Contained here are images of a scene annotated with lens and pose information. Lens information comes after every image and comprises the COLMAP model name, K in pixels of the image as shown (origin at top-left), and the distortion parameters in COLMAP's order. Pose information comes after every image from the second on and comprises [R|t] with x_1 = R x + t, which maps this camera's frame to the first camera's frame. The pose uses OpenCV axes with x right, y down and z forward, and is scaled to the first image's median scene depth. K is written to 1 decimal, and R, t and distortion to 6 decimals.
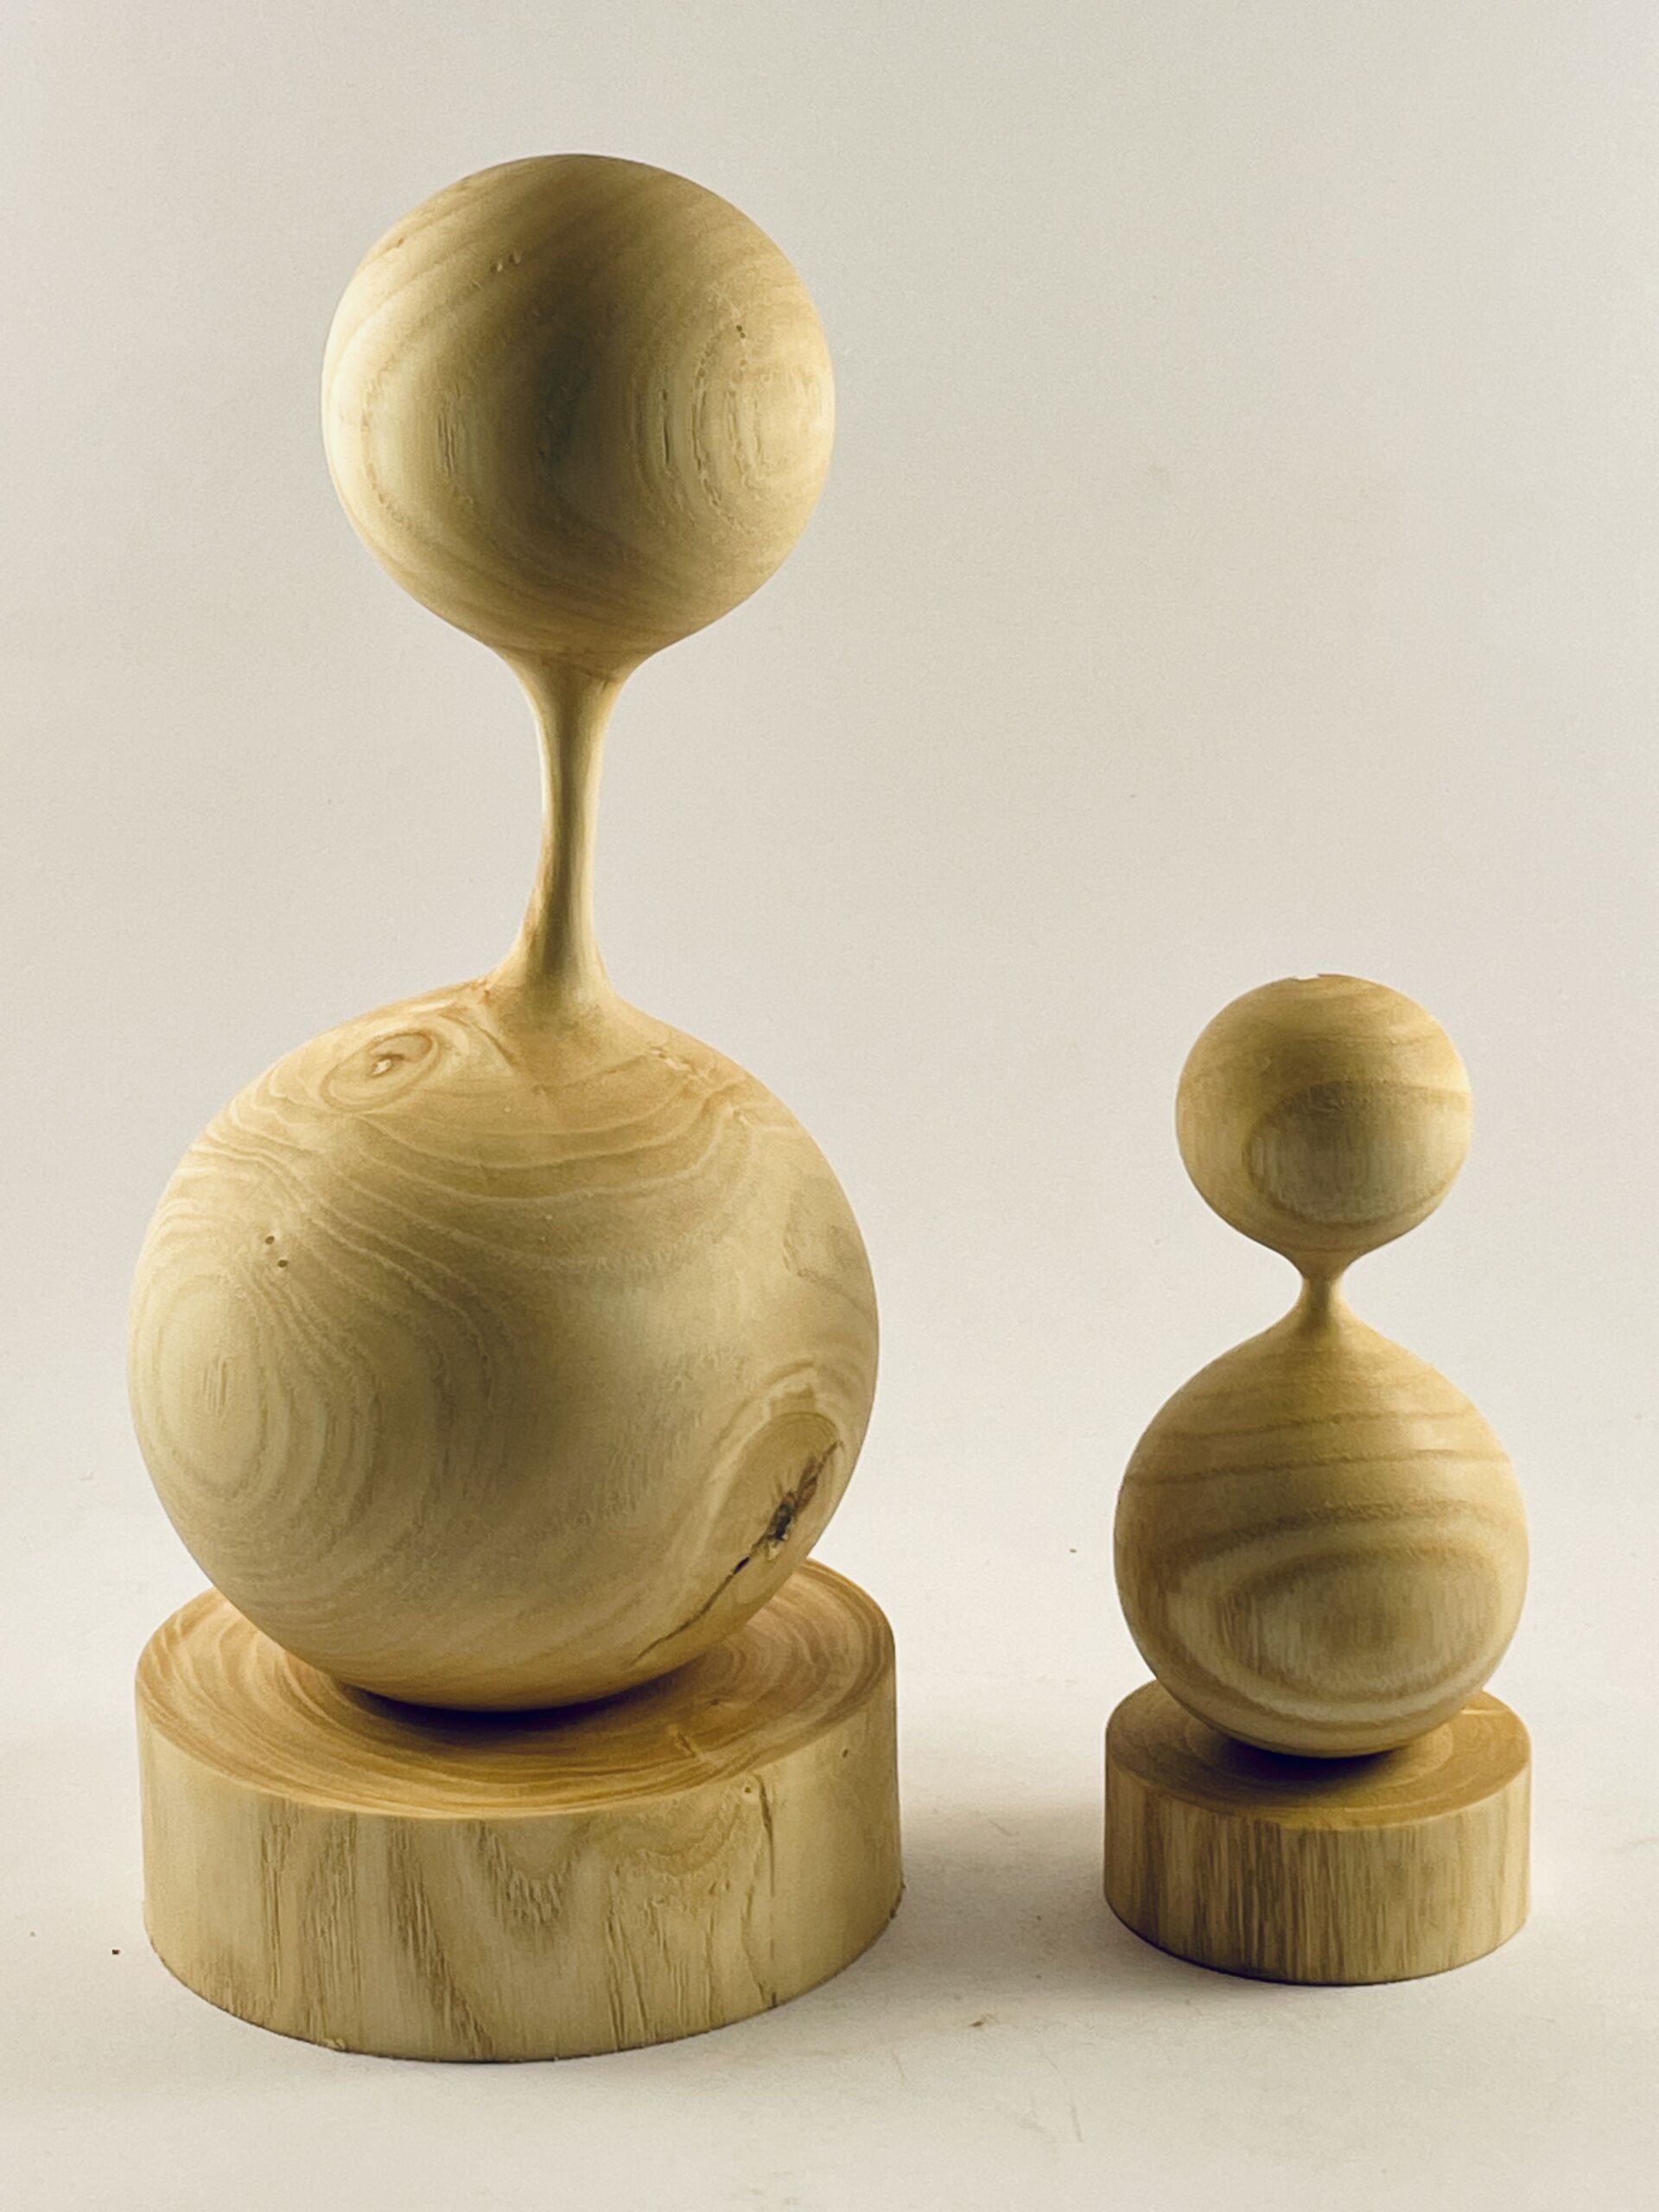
lens RADIAL K [[4510.2, 0, 724.6], [0, 4510.2, 1087.0], [0, 0, 1]] dist [0.217758, 0.000000]
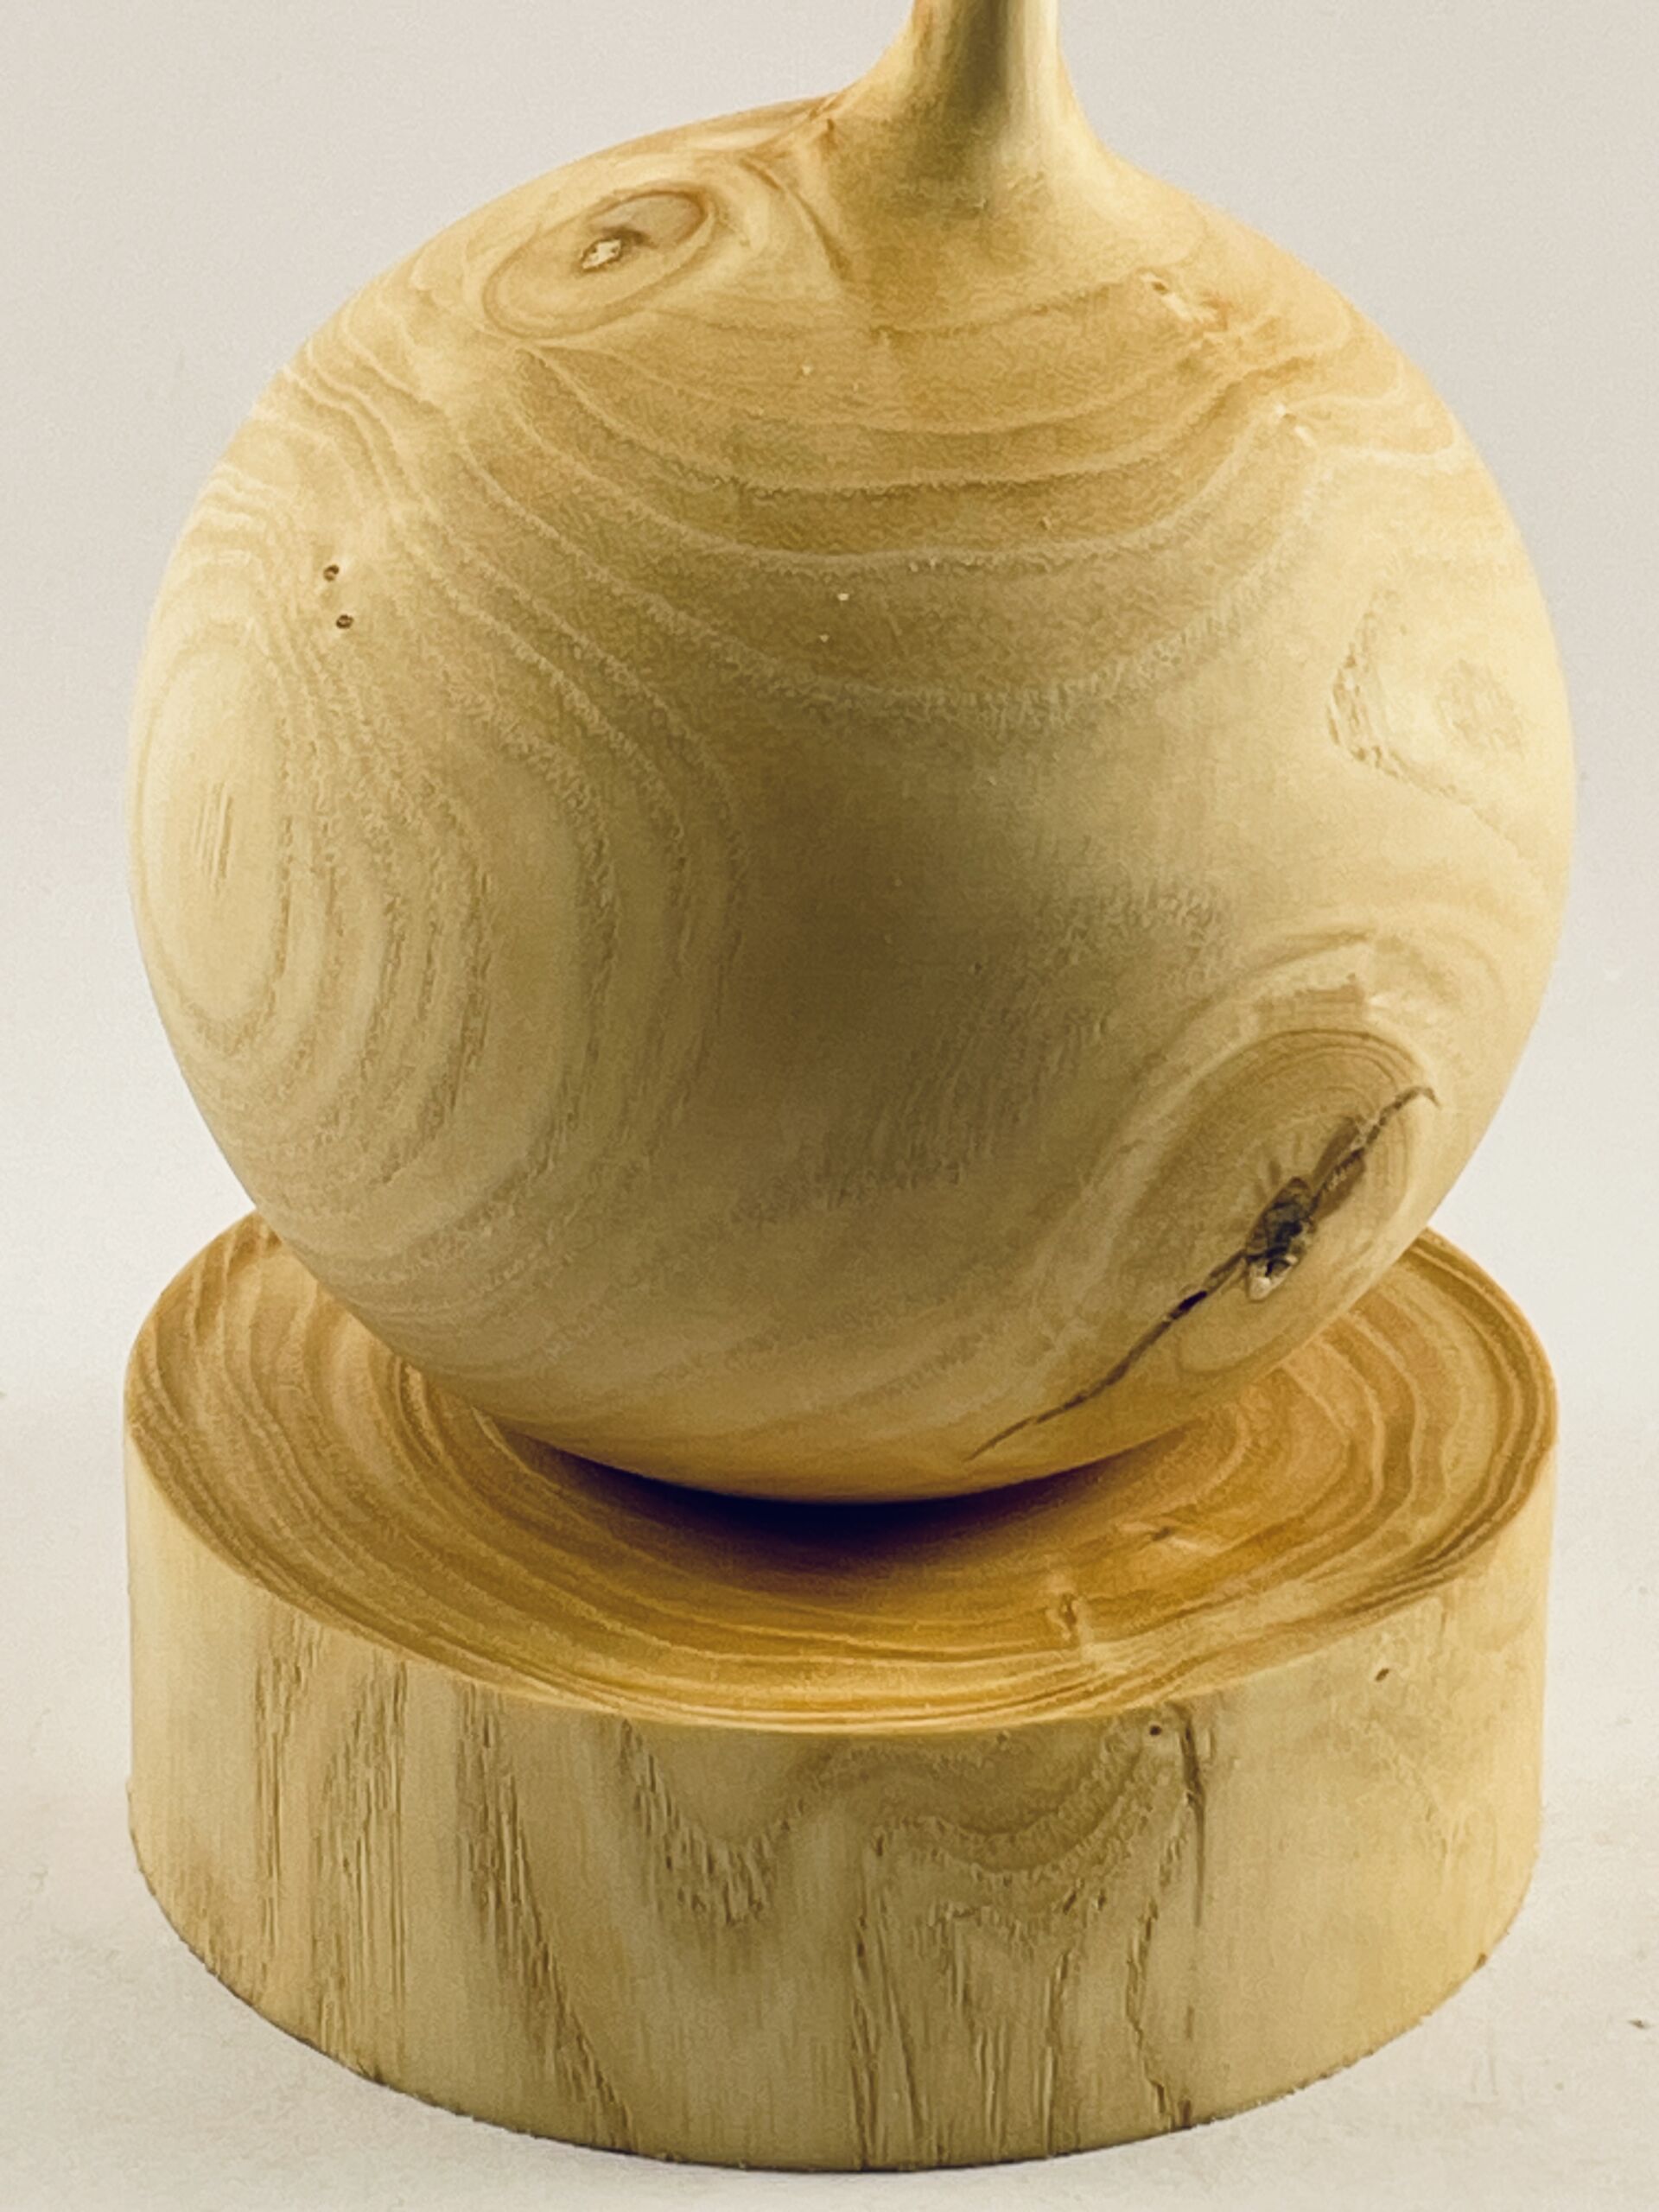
lens RADIAL K [[6536.9, 0, 831.6], [0, 6536.9, 985.3], [0, 0, 1]] dist [0.196425, 0.000000]
pose [[0.969309, 0.127654, -0.210108, 0.115897], [-0.097521, 0.984161, 0.148041, -0.035471], [0.225678, -0.123008, 0.966405, 0.282354]]
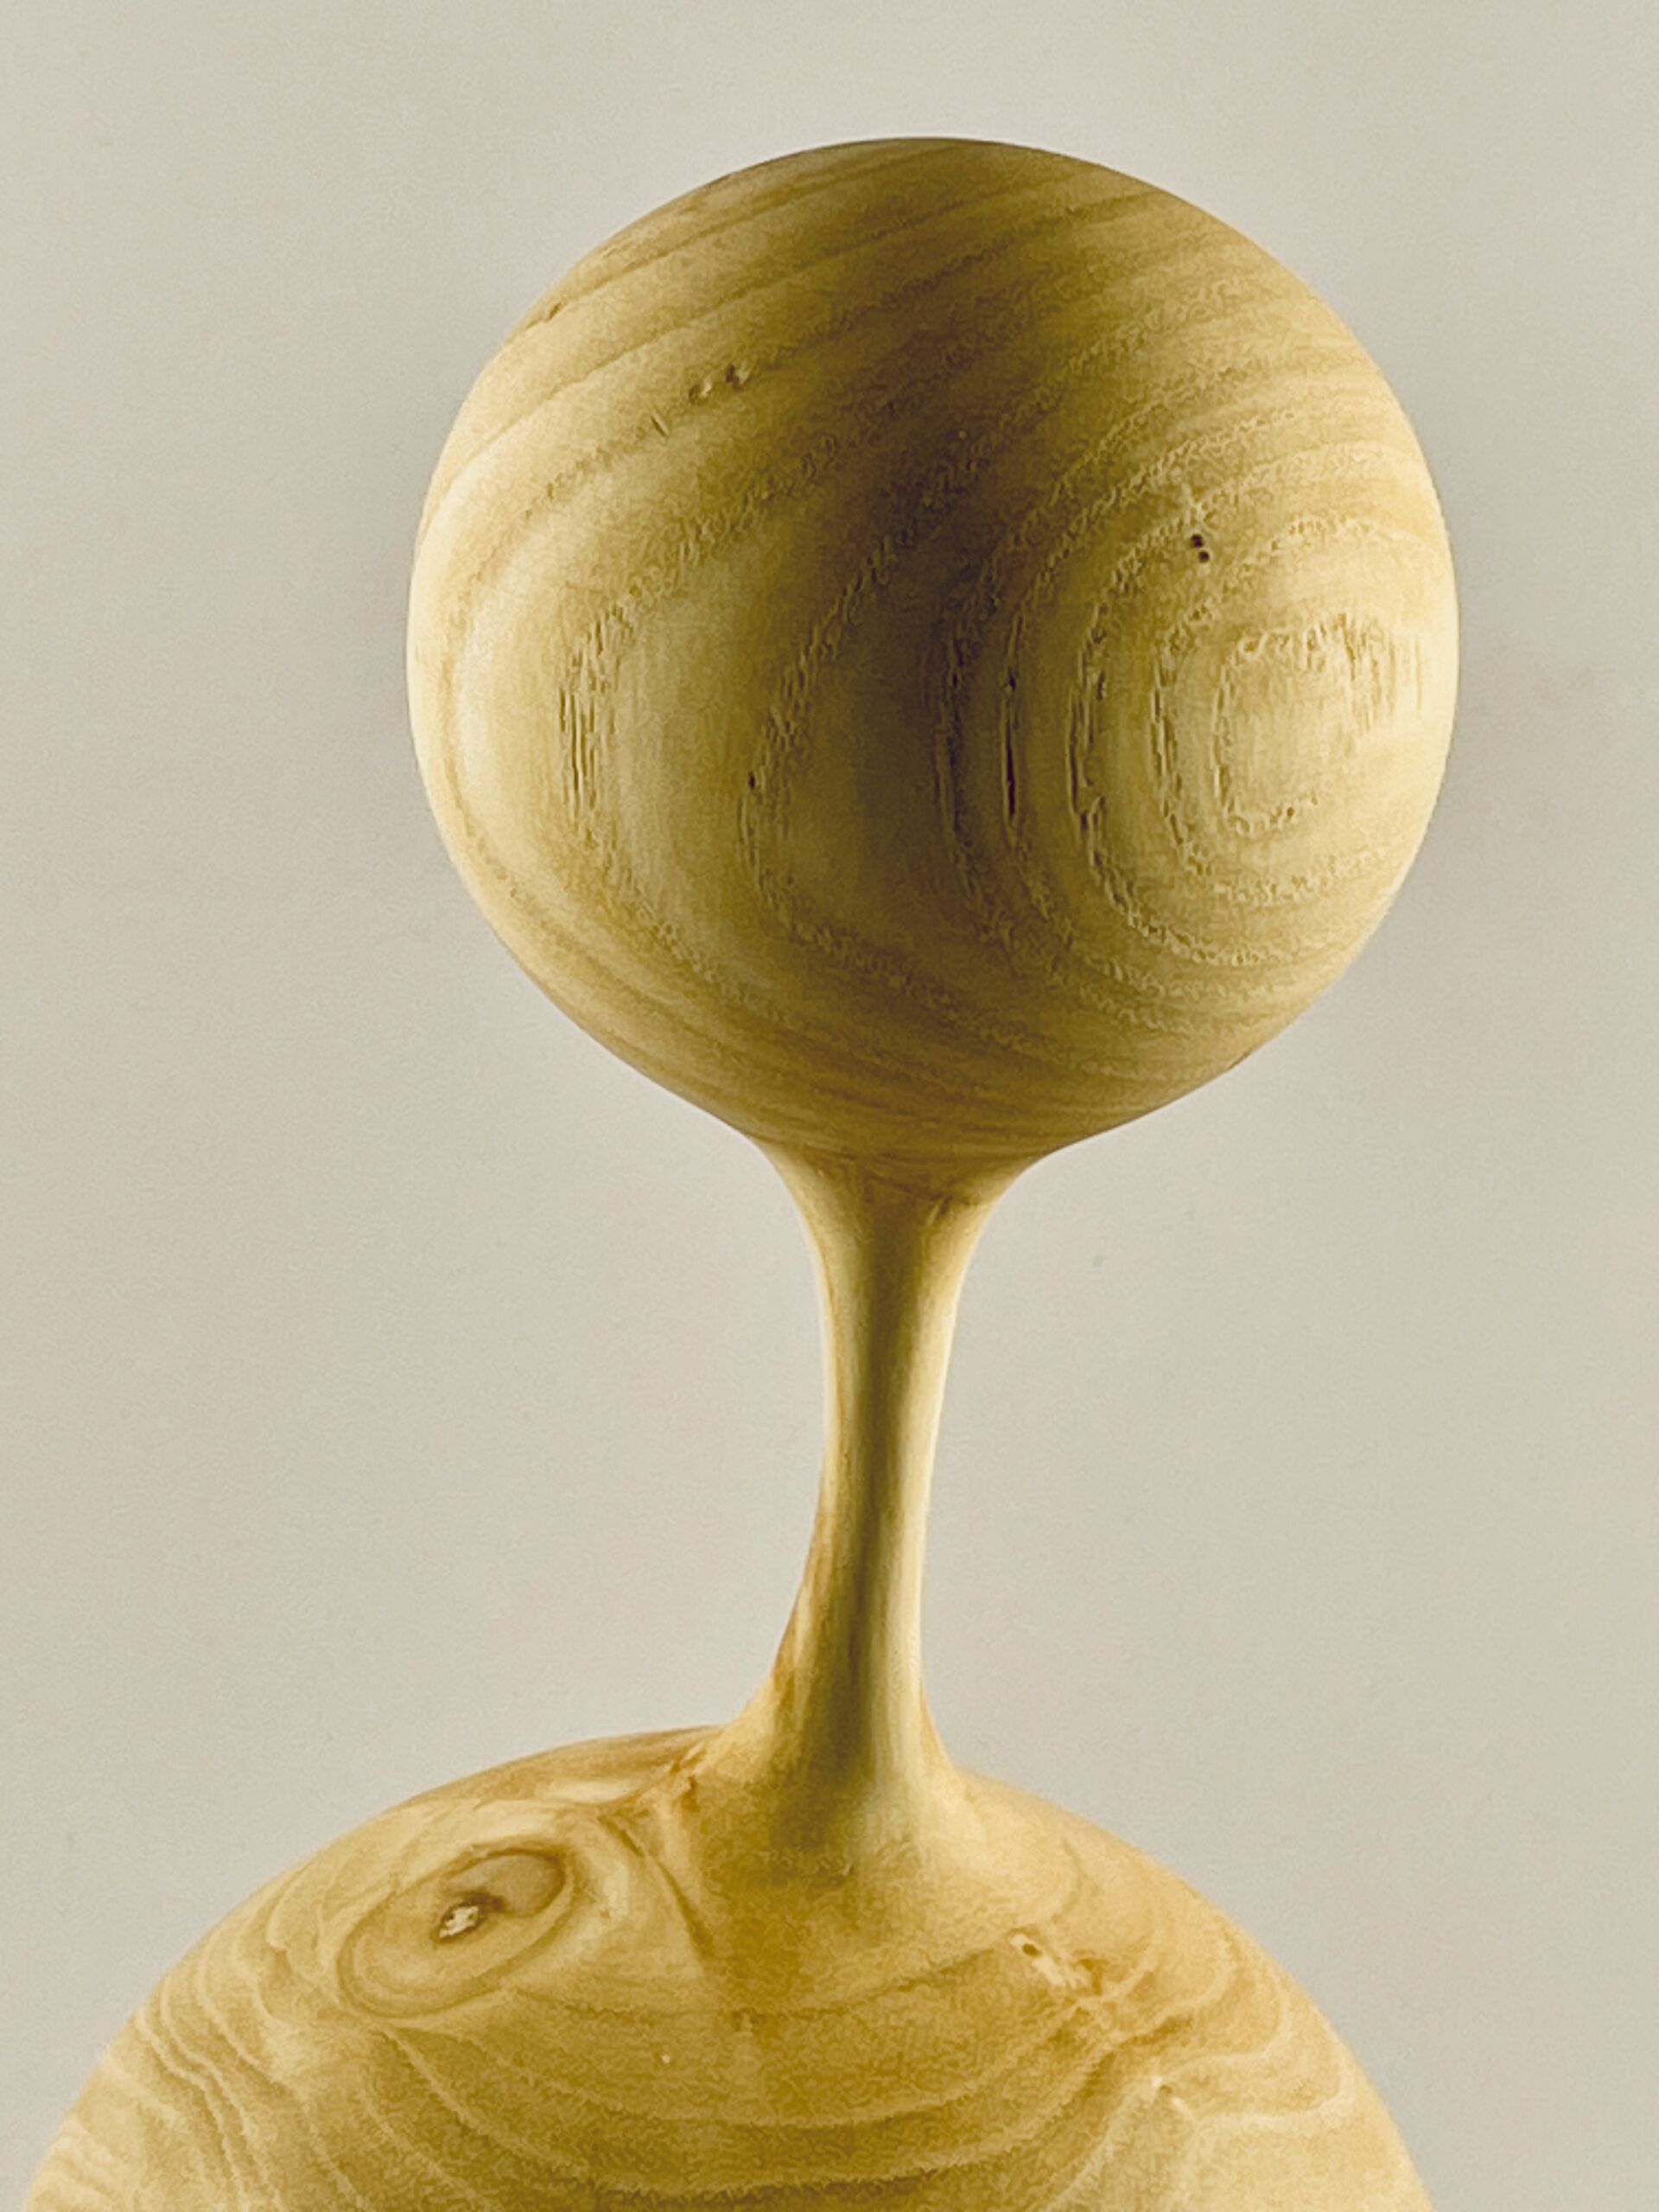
lens RADIAL K [[6536.9, 0, 822.1], [0, 6536.9, 1093.6], [0, 0, 1]] dist [0.196425, 0.000000]
pose [[0.970358, 0.087611, -0.225234, 0.118414], [-0.084138, 0.996141, 0.024994, -0.117443], [0.226555, -0.005302, 0.973984, 0.307308]]
